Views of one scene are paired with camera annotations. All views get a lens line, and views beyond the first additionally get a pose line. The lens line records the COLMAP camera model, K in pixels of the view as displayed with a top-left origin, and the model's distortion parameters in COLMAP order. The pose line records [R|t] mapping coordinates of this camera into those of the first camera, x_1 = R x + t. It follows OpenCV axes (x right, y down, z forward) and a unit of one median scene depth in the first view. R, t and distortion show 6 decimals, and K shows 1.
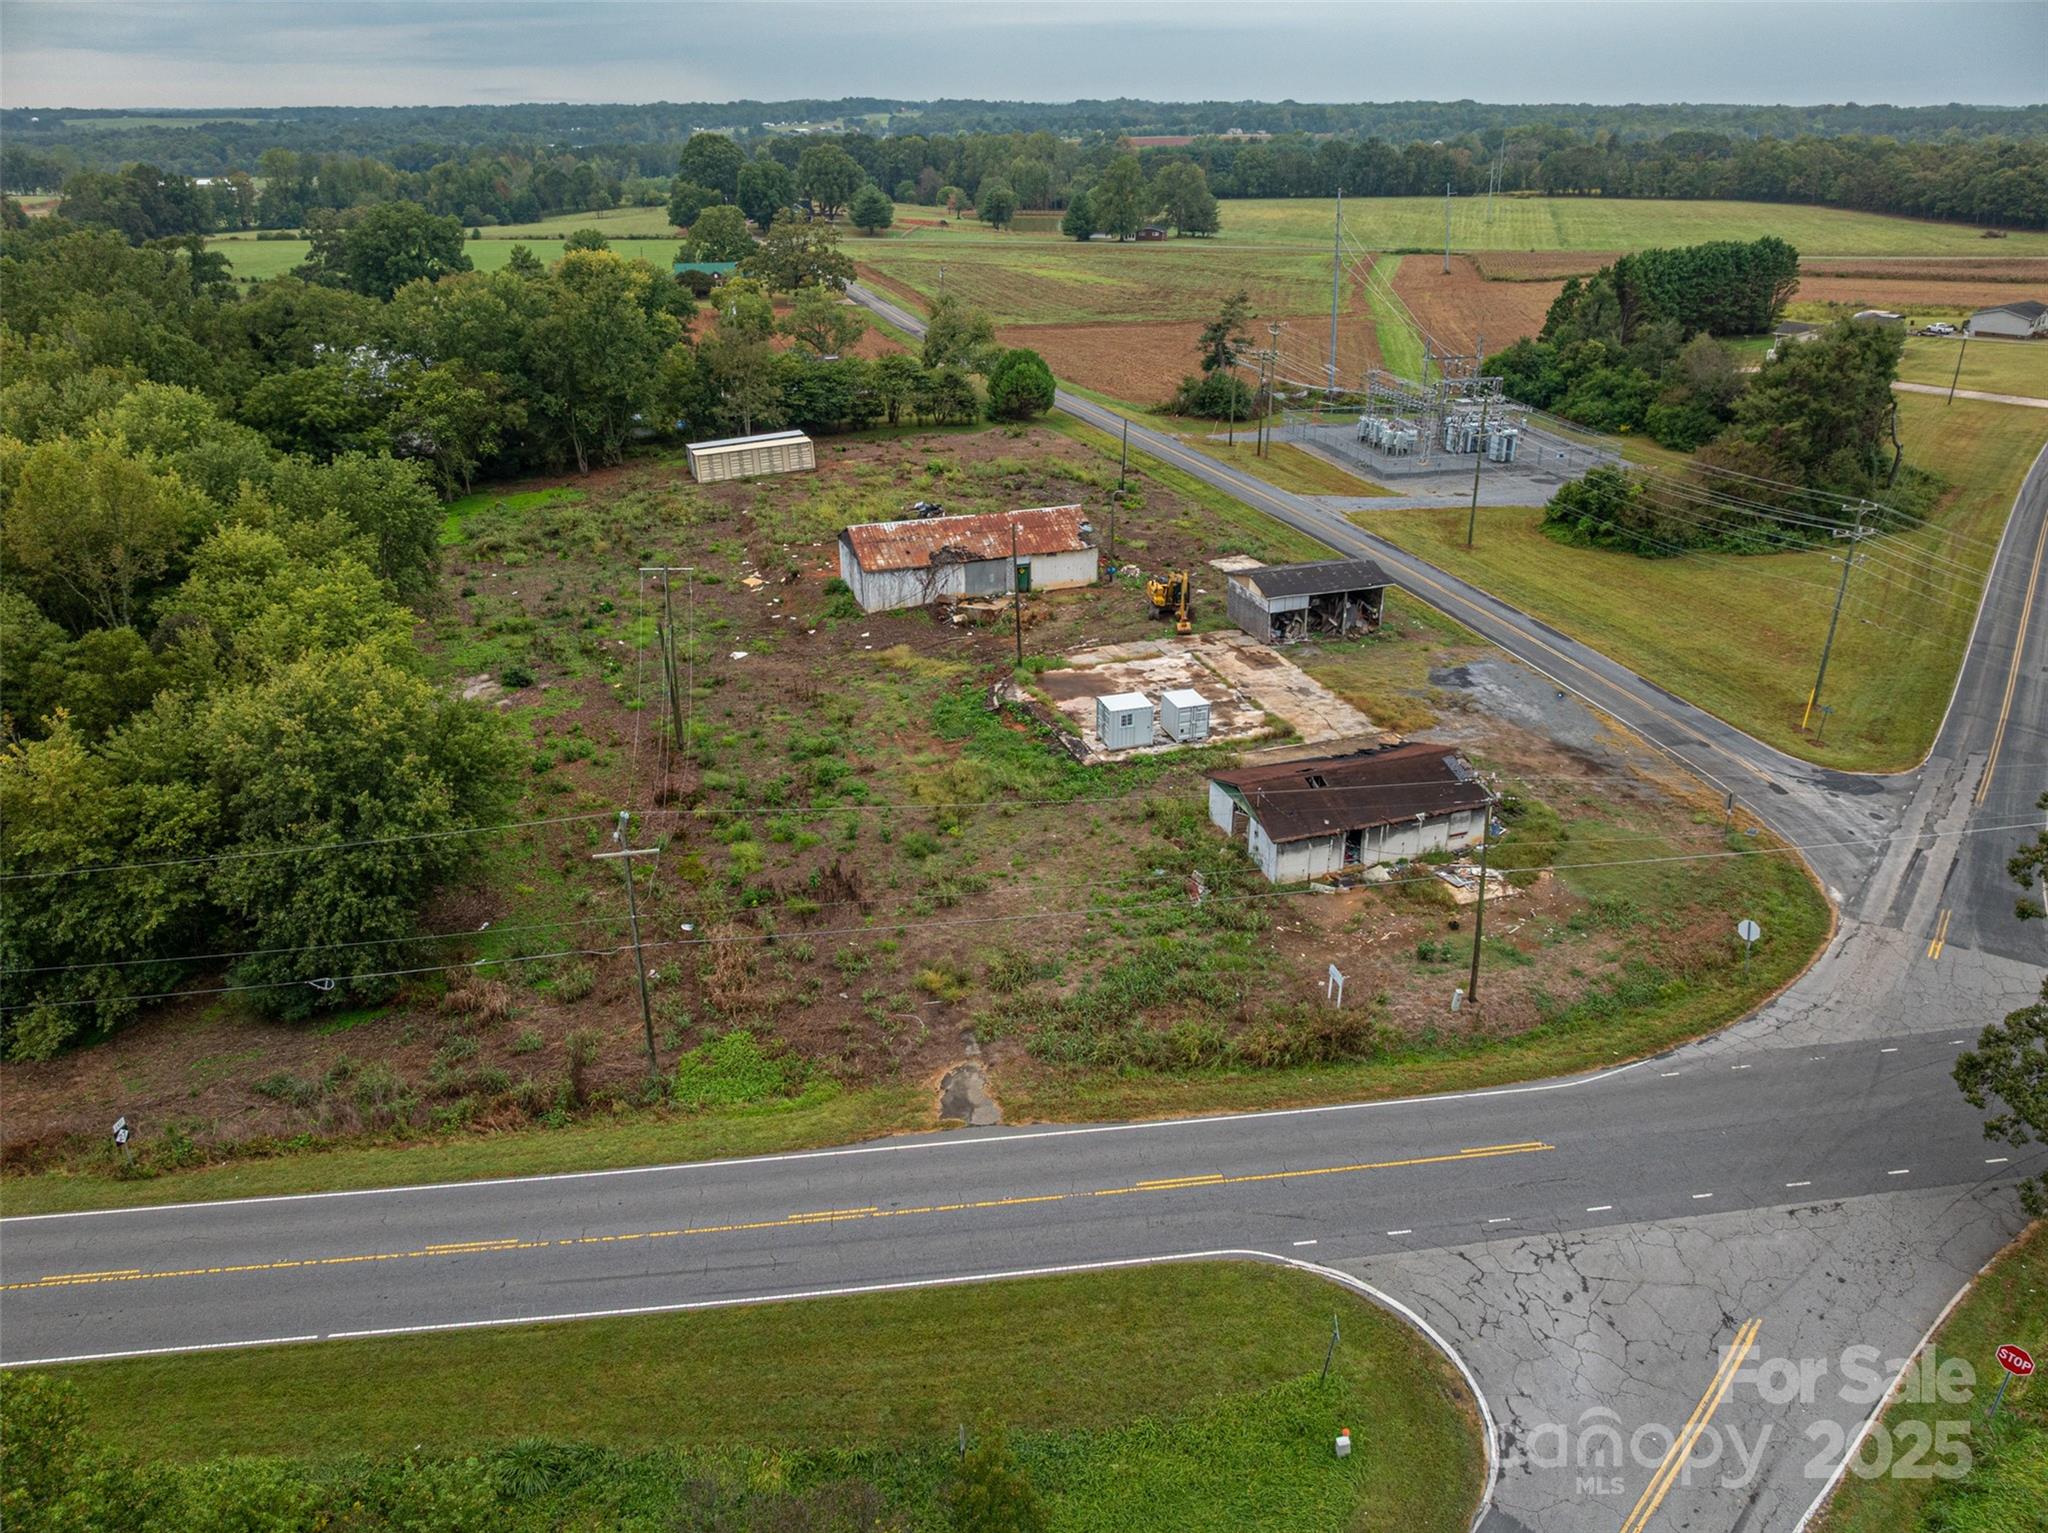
lens RADIAL K [[1438.7, 0, 1042.5], [0, 1438.7, 745.5], [0, 0, 1]] dist [-0.031519, -0.004245]
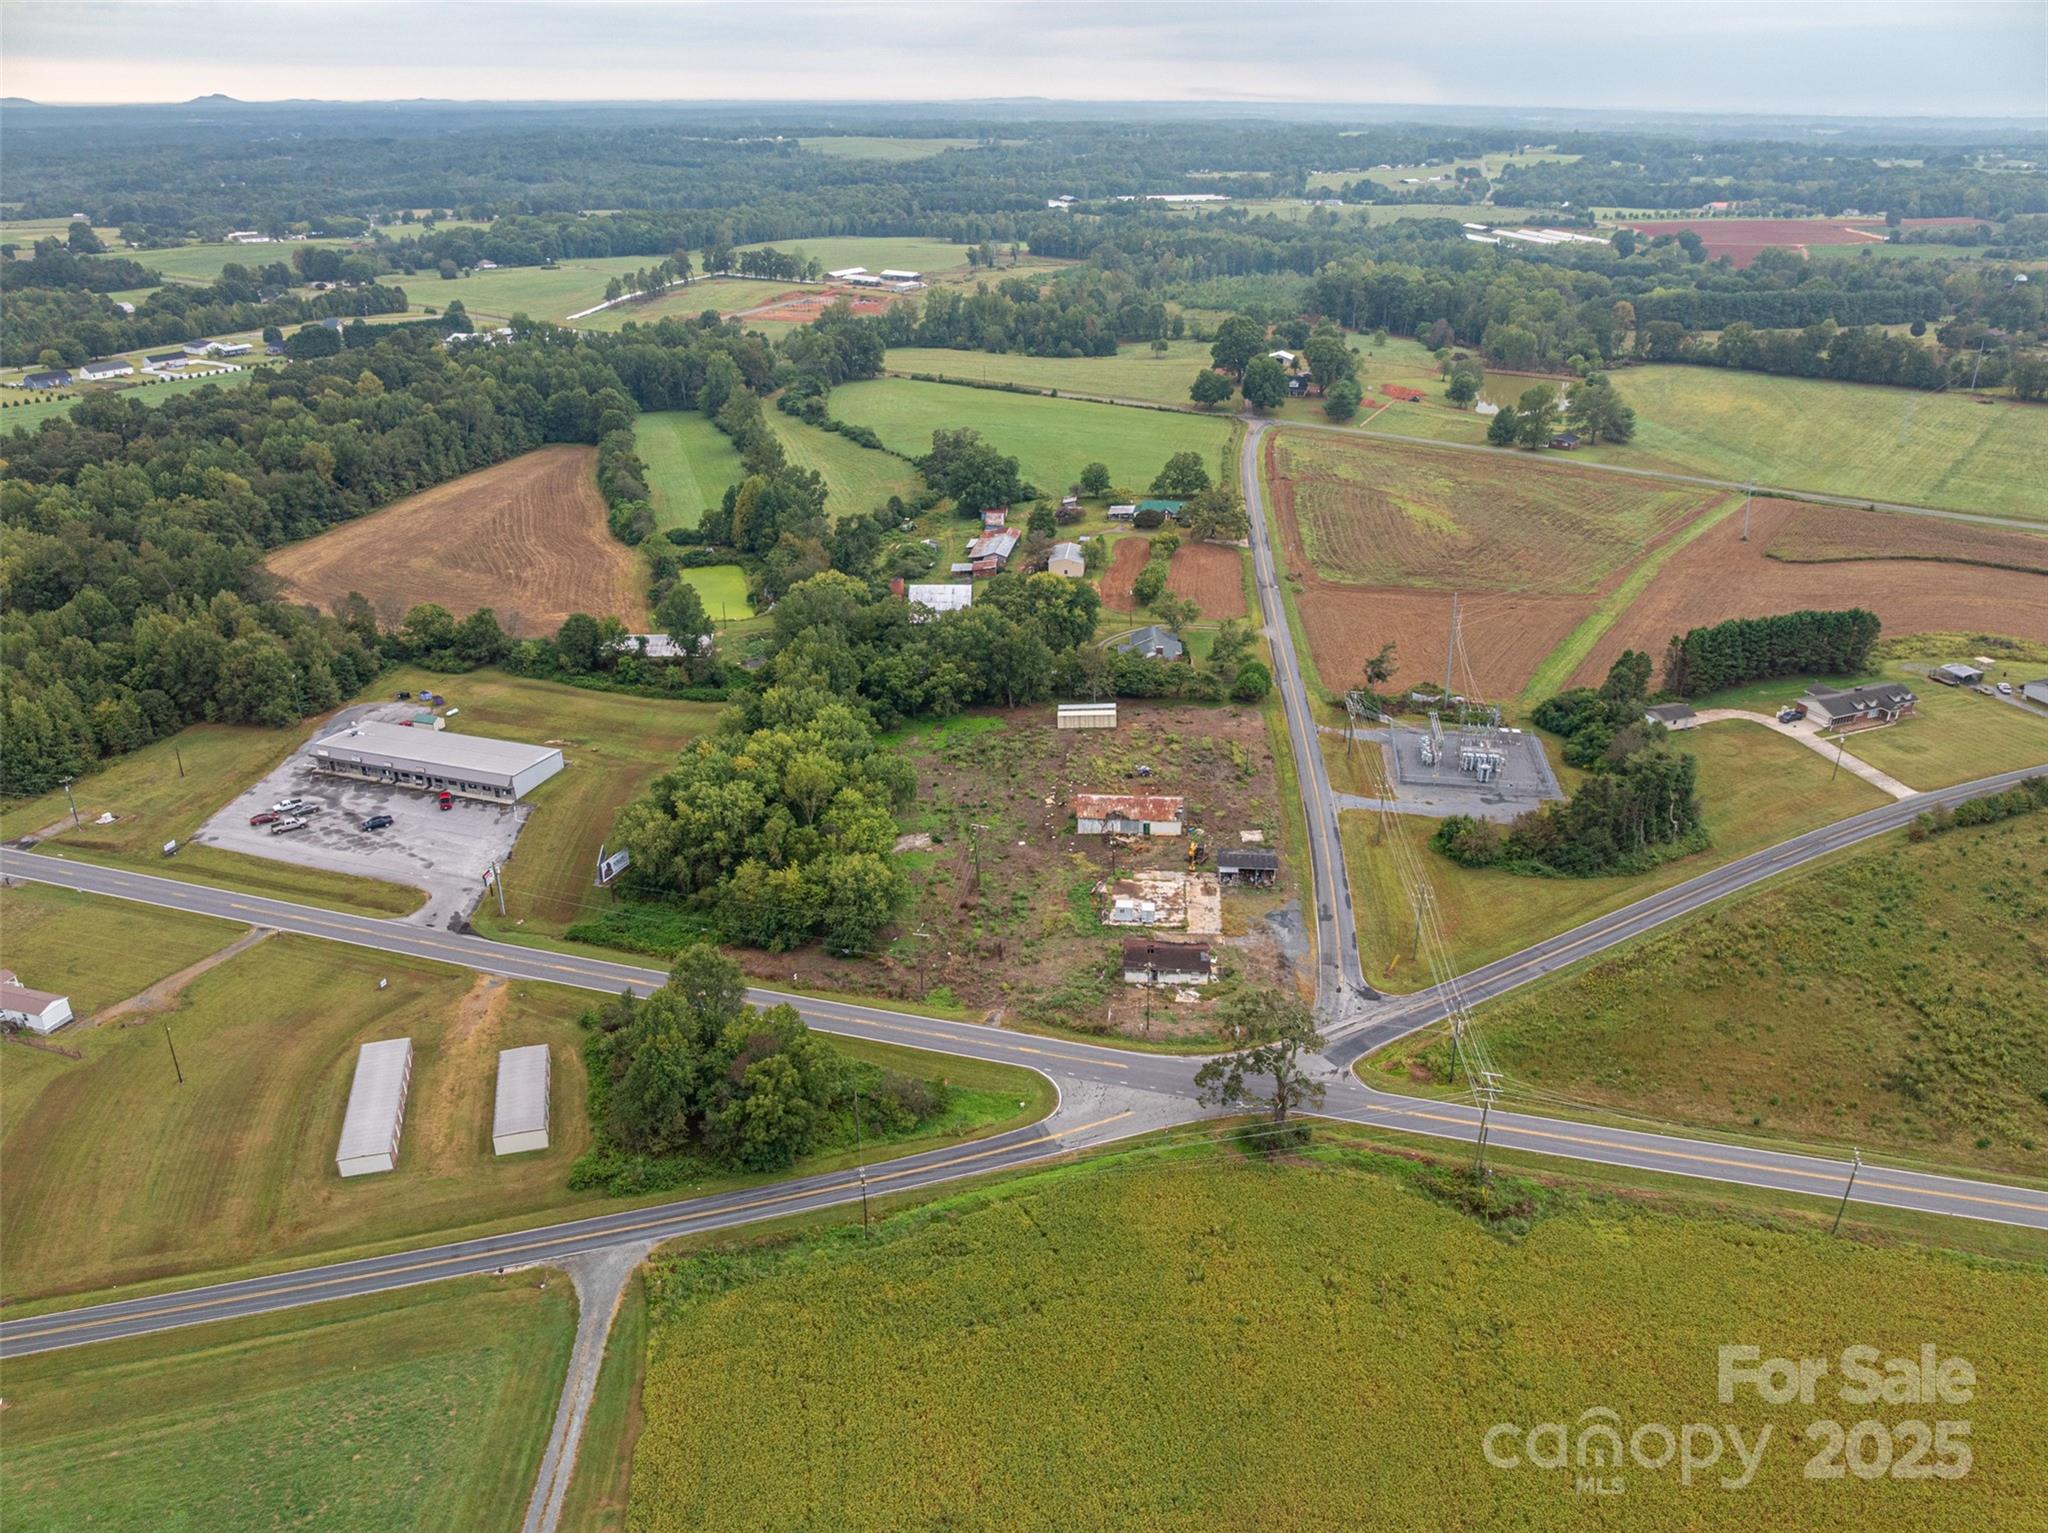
lens RADIAL K [[1428.8, 0, 1039.0], [0, 1428.8, 770.1], [0, 0, 1]] dist [-0.034474, -0.000282]
pose [[0.916102, 0.172952, -0.361724, 0.779374], [-0.165449, 0.984853, 0.051873, -0.363927], [0.365216, 0.012326, 0.930841, -1.459740]]
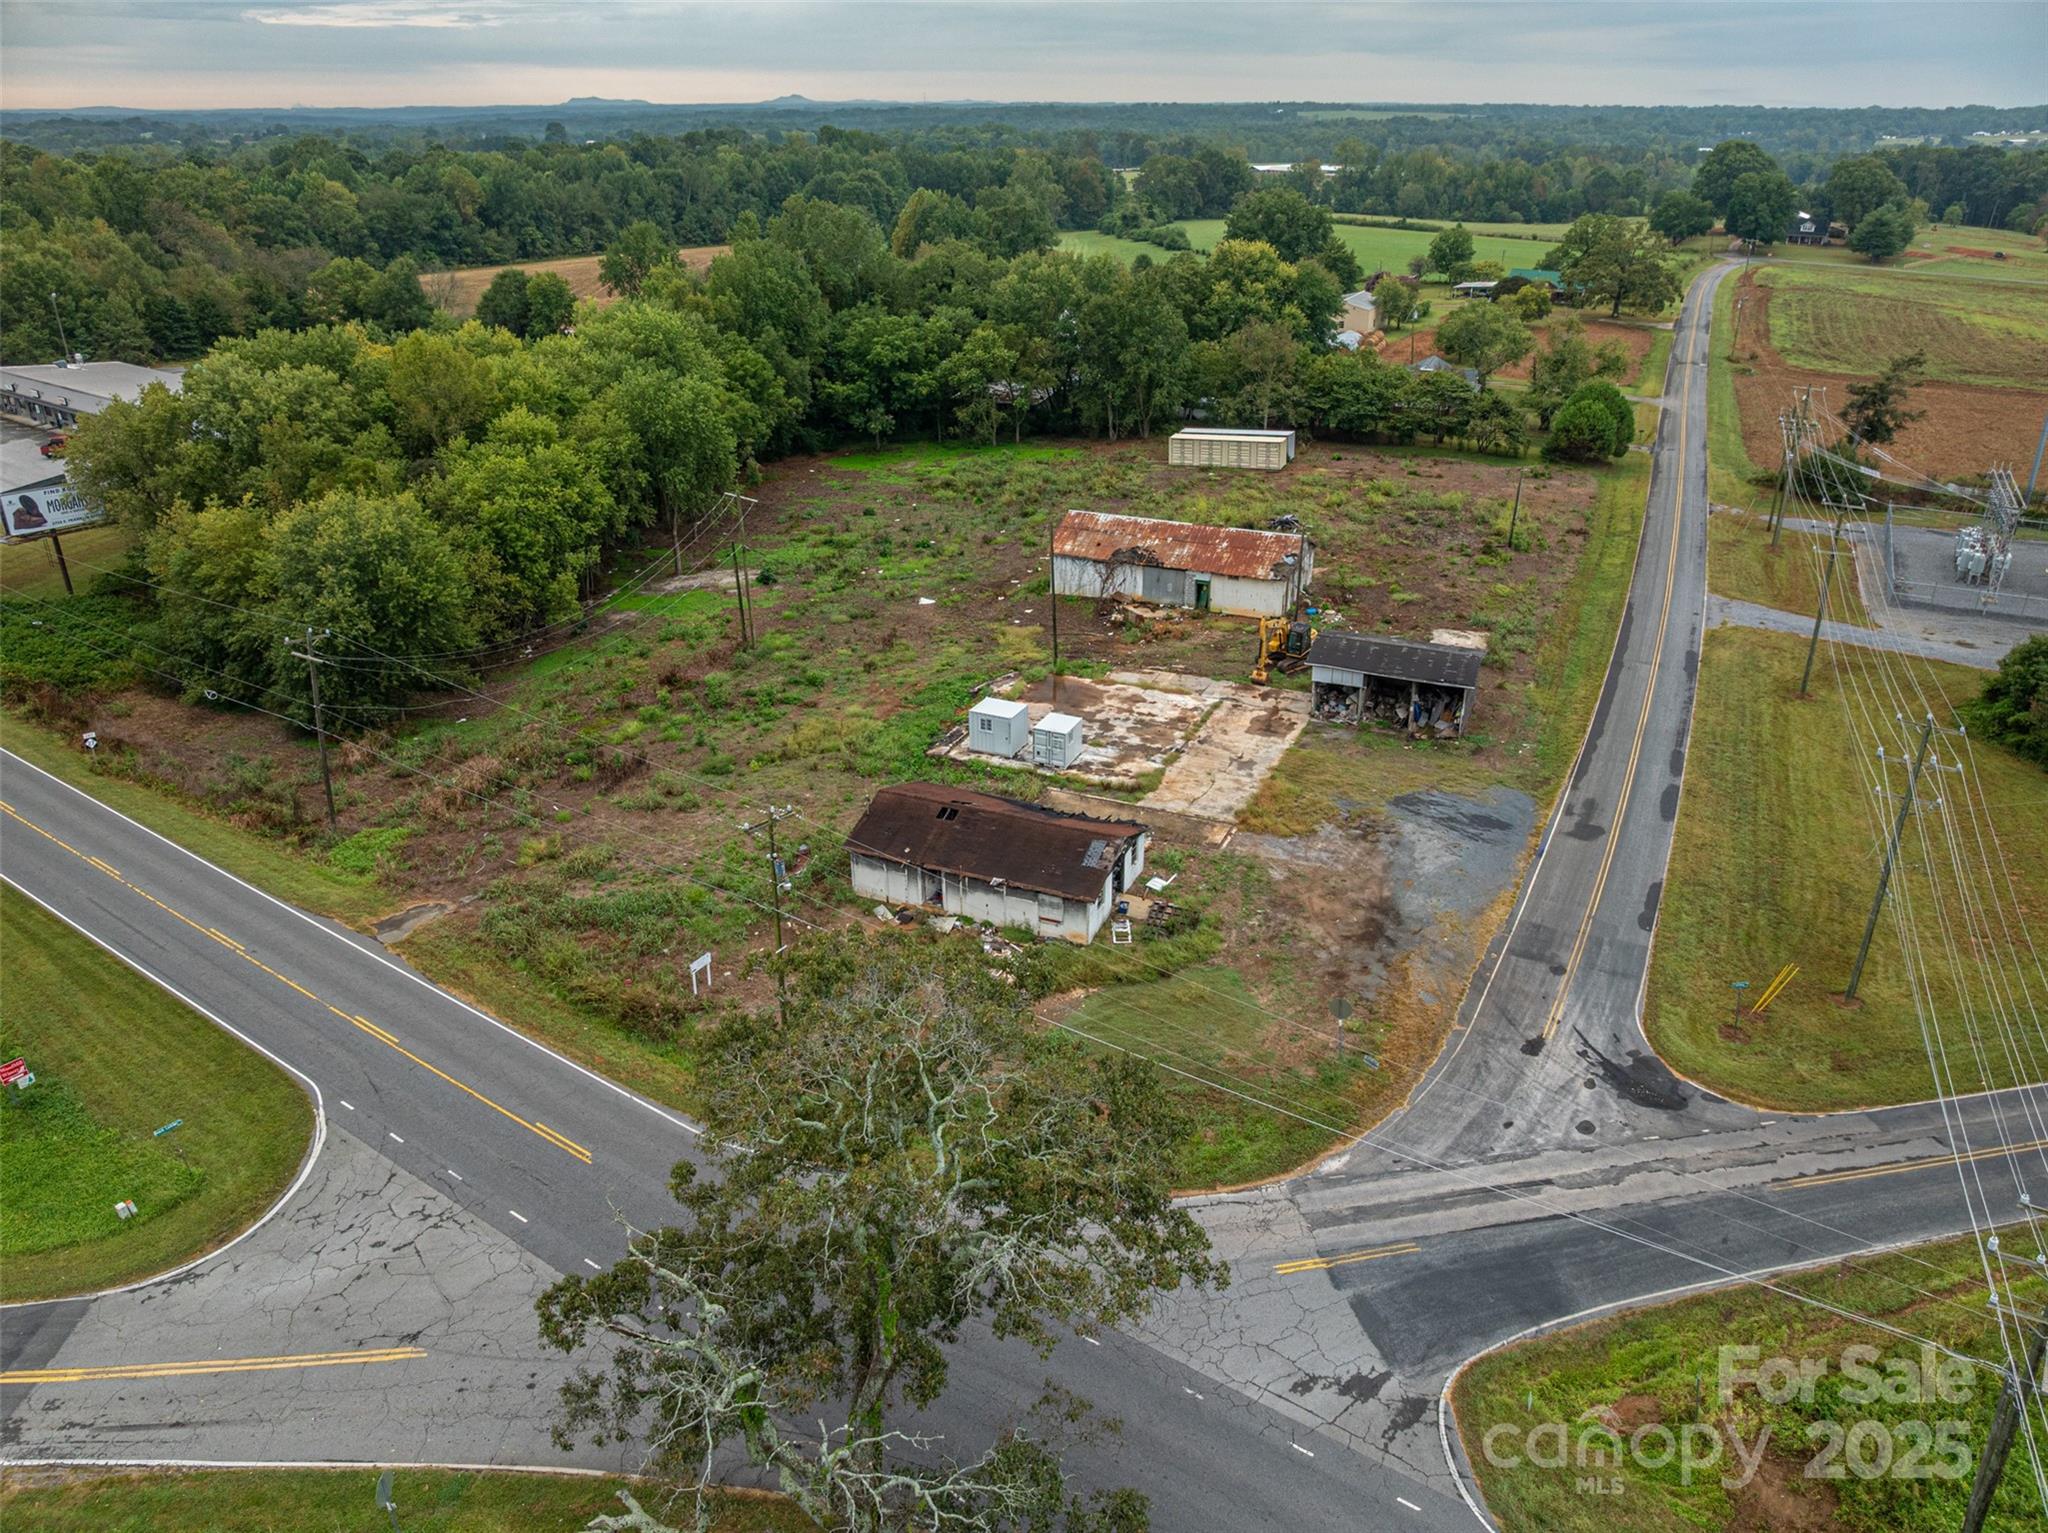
lens RADIAL K [[1428.8, 0, 1039.0], [0, 1428.8, 770.1], [0, 0, 1]] dist [-0.034474, -0.000282]
pose [[0.734774, 0.287909, -0.614178, 0.641850], [-0.277389, 0.953818, 0.115267, -0.102318], [0.619001, 0.085671, 0.780704, 0.232687]]
